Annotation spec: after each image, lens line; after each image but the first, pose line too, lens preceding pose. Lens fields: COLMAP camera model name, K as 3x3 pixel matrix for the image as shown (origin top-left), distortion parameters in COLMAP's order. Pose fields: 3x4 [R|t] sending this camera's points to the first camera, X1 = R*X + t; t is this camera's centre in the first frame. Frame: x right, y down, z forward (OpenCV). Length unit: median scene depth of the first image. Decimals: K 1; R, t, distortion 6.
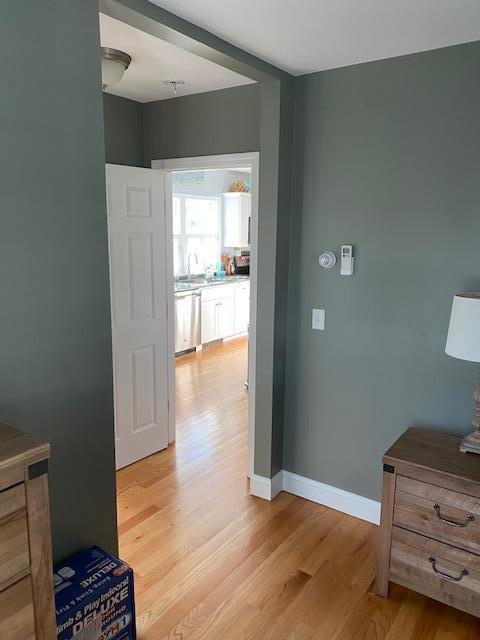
lens RADIAL K [[490.1, 0, 240.3], [0, 490.1, 320.8], [0, 0, 1]] dist [0.043420, -0.028116]
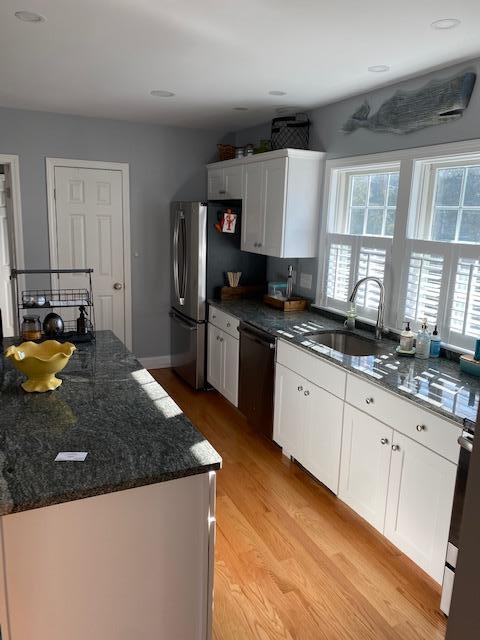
lens RADIAL K [[490.1, 0, 240.3], [0, 490.1, 319.2], [0, 0, 1]] dist [0.043420, -0.028116]
pose [[-0.495697, 0.162728, -0.853115, 0.335319], [-0.194151, 0.936668, 0.291475, -0.197258], [0.846517, 0.310116, -0.432710, 1.017970]]
